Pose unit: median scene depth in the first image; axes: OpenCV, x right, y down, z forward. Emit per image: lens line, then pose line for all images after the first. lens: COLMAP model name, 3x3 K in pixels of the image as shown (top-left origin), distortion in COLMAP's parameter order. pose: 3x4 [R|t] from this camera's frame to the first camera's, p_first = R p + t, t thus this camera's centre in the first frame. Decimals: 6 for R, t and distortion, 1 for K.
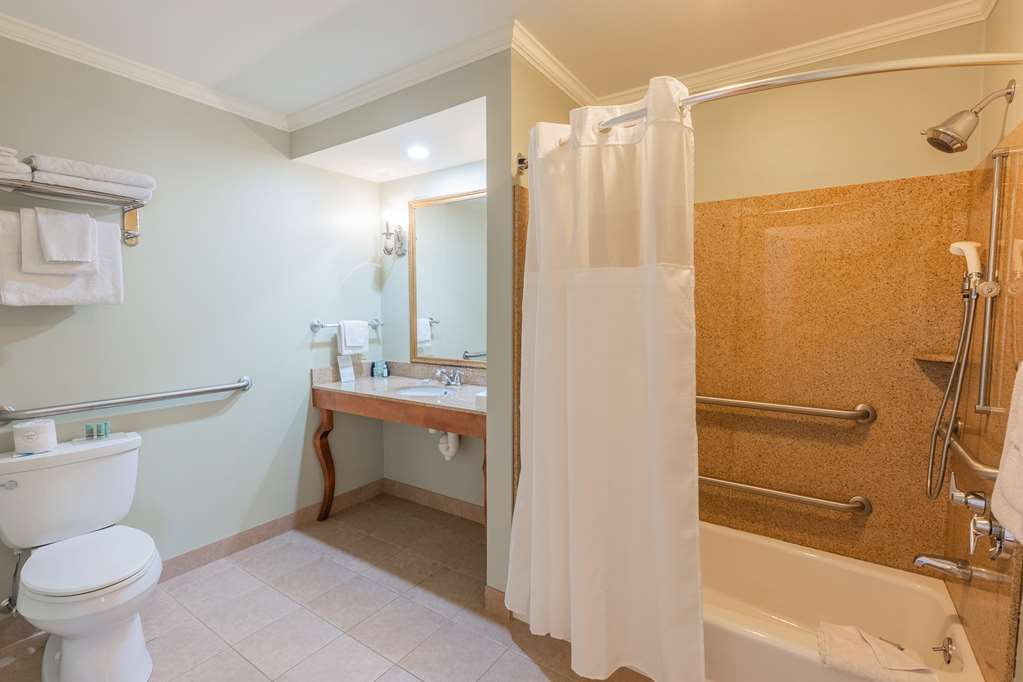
lens RADIAL K [[462.7, 0, 513.4], [0, 462.7, 340.5], [0, 0, 1]] dist [-0.002381, 0.000074]
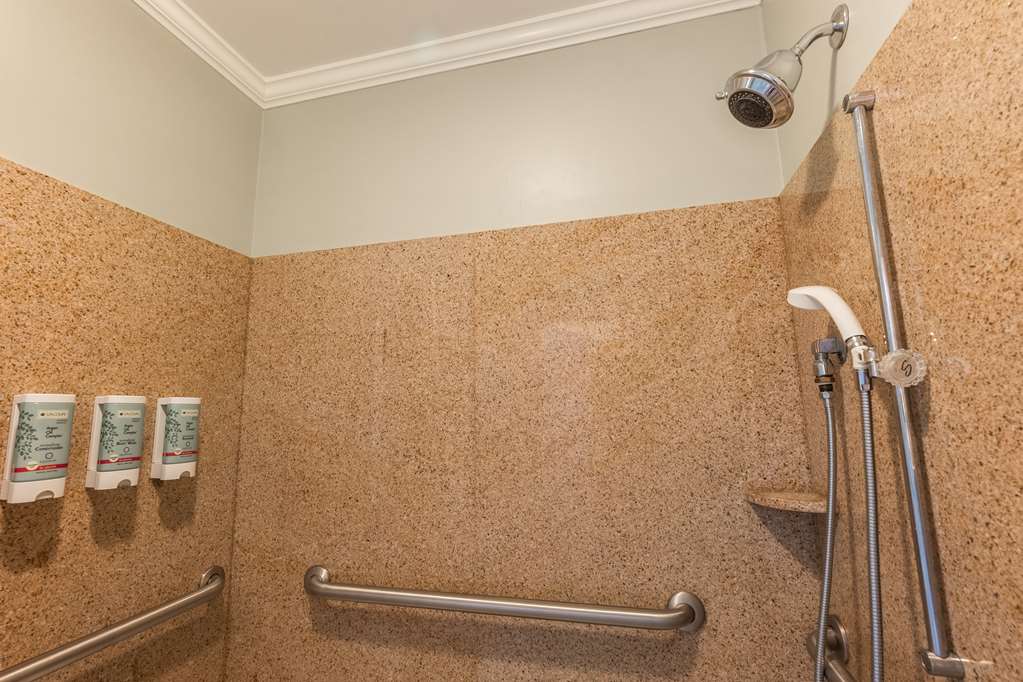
lens RADIAL K [[462.7, 0, 513.4], [0, 462.7, 340.5], [0, 0, 1]] dist [-0.002381, 0.000074]
pose [[0.937579, 0.032804, 0.346222, 0.394008], [0.044969, 0.975748, -0.214227, -0.044463], [-0.344853, 0.216425, 0.913366, 0.536602]]
